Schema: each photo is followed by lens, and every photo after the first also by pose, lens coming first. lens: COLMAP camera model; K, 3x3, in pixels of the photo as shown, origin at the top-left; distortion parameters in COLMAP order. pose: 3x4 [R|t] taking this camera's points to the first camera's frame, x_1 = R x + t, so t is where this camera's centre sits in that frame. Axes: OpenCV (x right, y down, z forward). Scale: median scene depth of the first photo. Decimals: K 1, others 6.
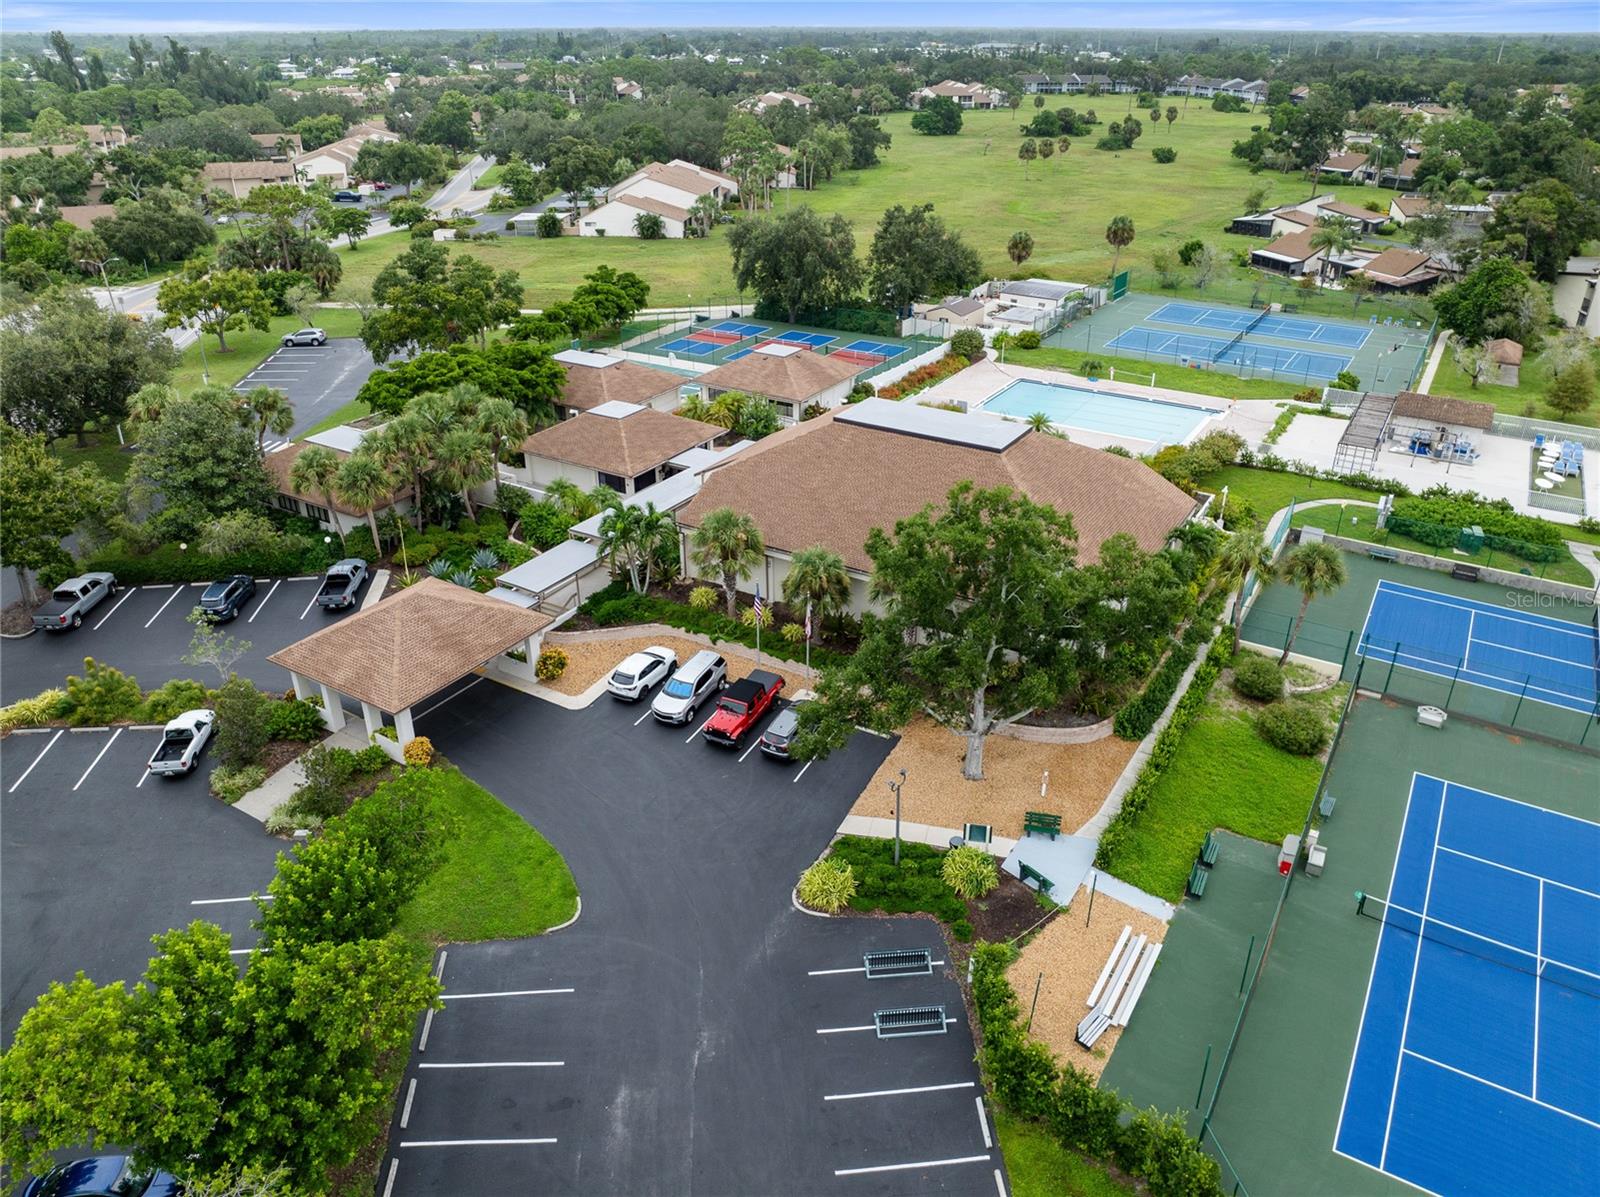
lens RADIAL K [[1119.7, 0, 798.8], [0, 1119.7, 599.7], [0, 0, 1]] dist [-0.040326, 0.011221]
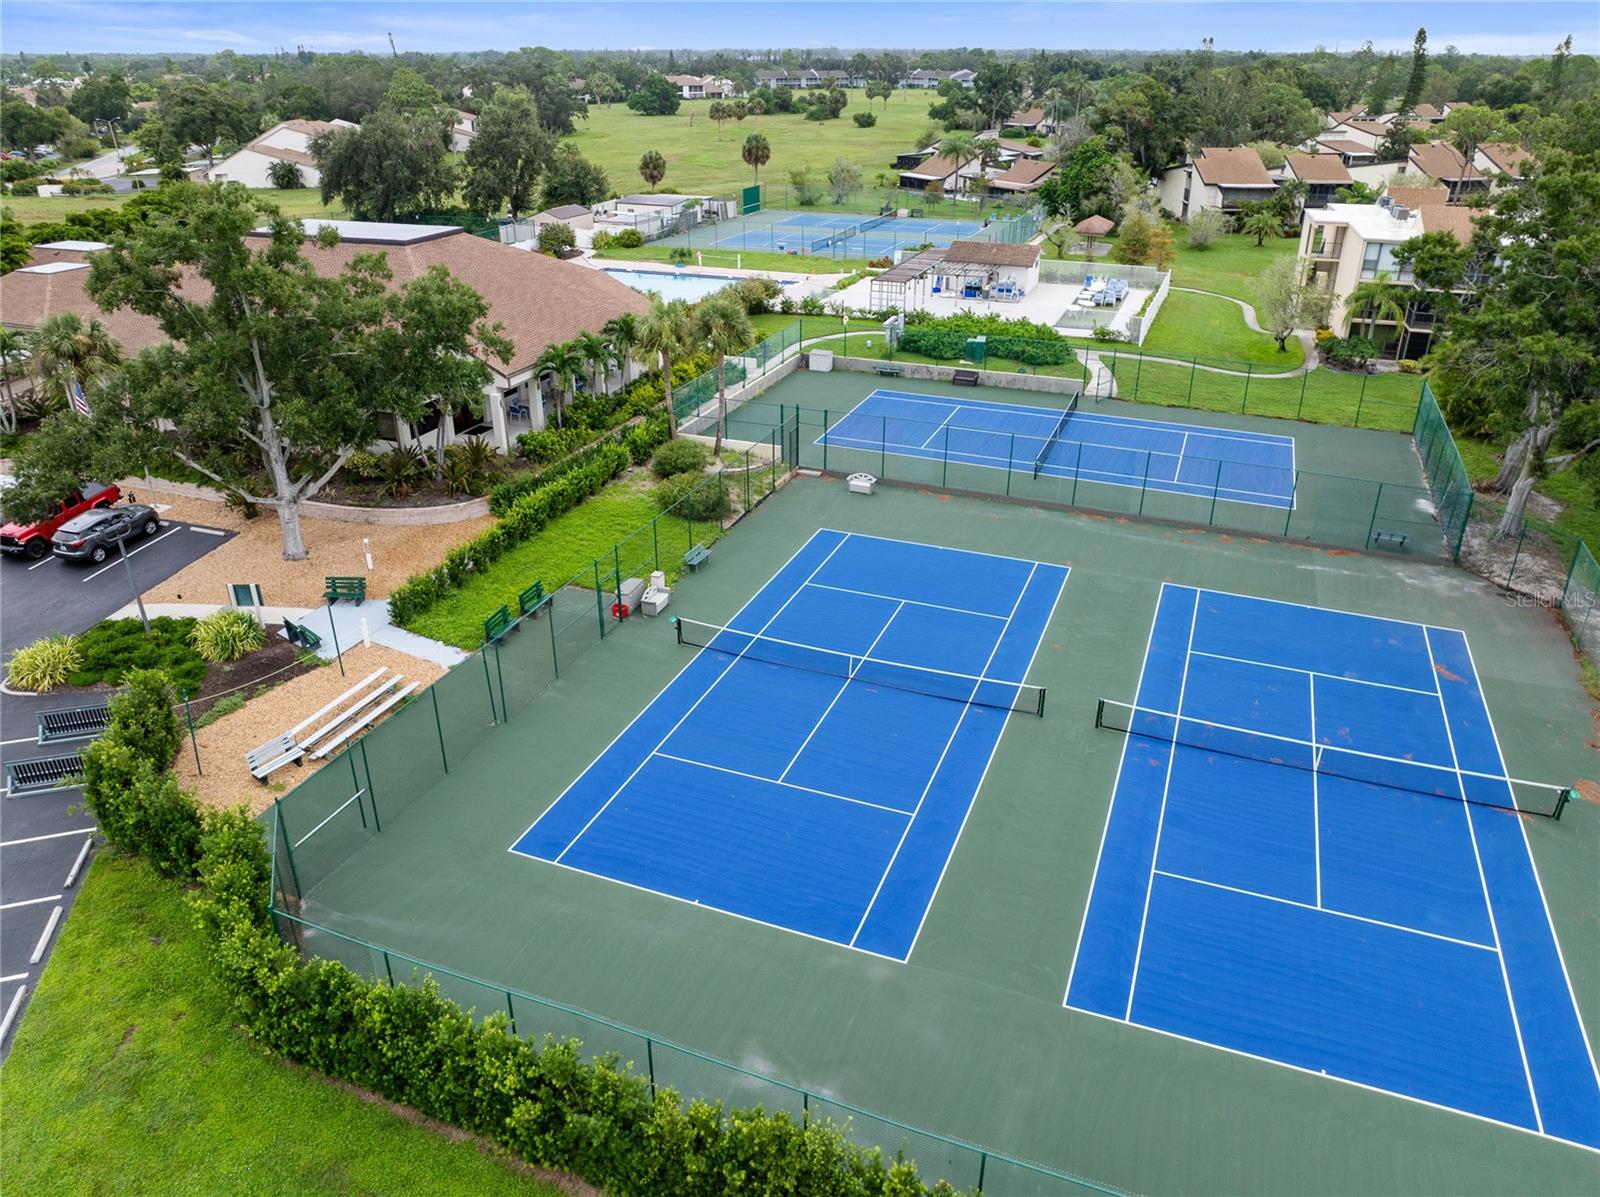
lens RADIAL K [[1119.7, 0, 801.8], [0, 1119.7, 597.7], [0, 0, 1]] dist [-0.040326, 0.011221]
pose [[0.984908, -0.078777, 0.154110, 0.193608], [0.082421, 0.996446, -0.017390, 0.112353], [-0.152192, 0.029829, 0.987901, 0.040523]]
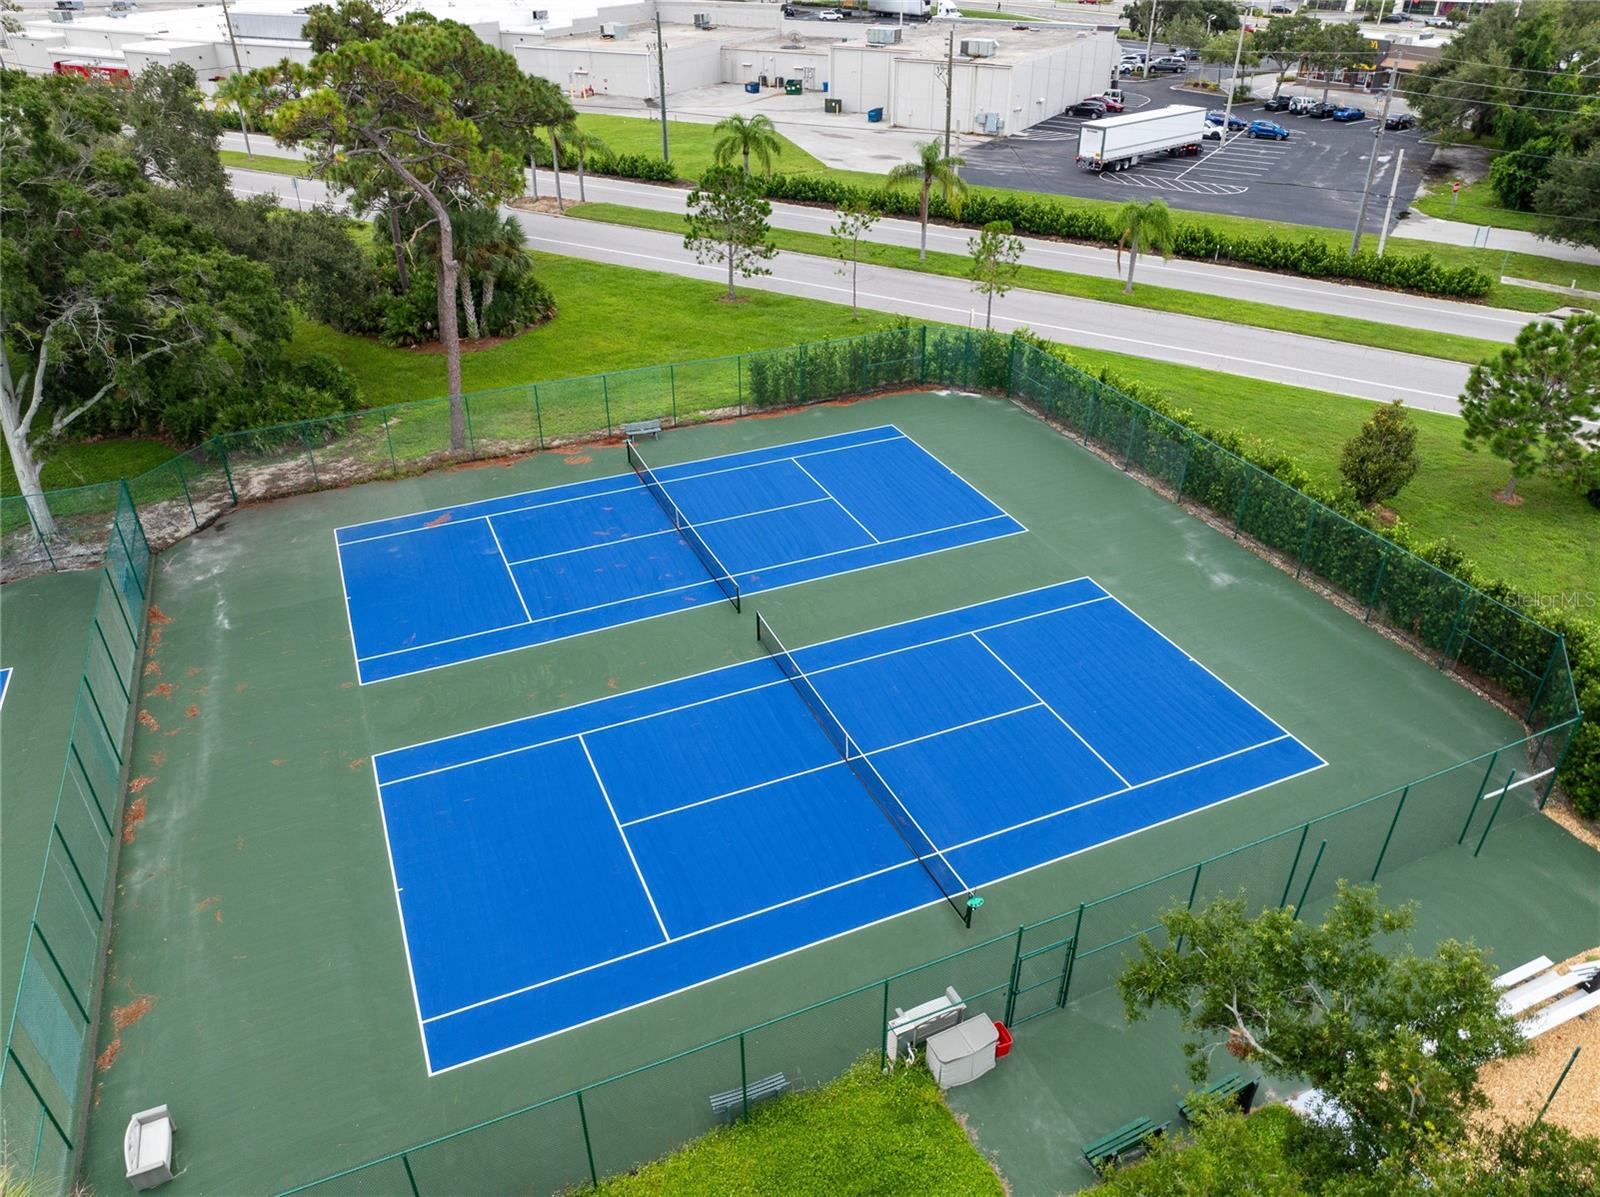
lens RADIAL K [[1119.7, 0, 799.8], [0, 1119.7, 598.6], [0, 0, 1]] dist [-0.040326, 0.011221]
pose [[-0.815348, -0.307067, 0.490833, 0.143266], [0.269965, 0.548329, 0.791489, -0.119817], [-0.512178, 0.777847, -0.364181, 0.468485]]
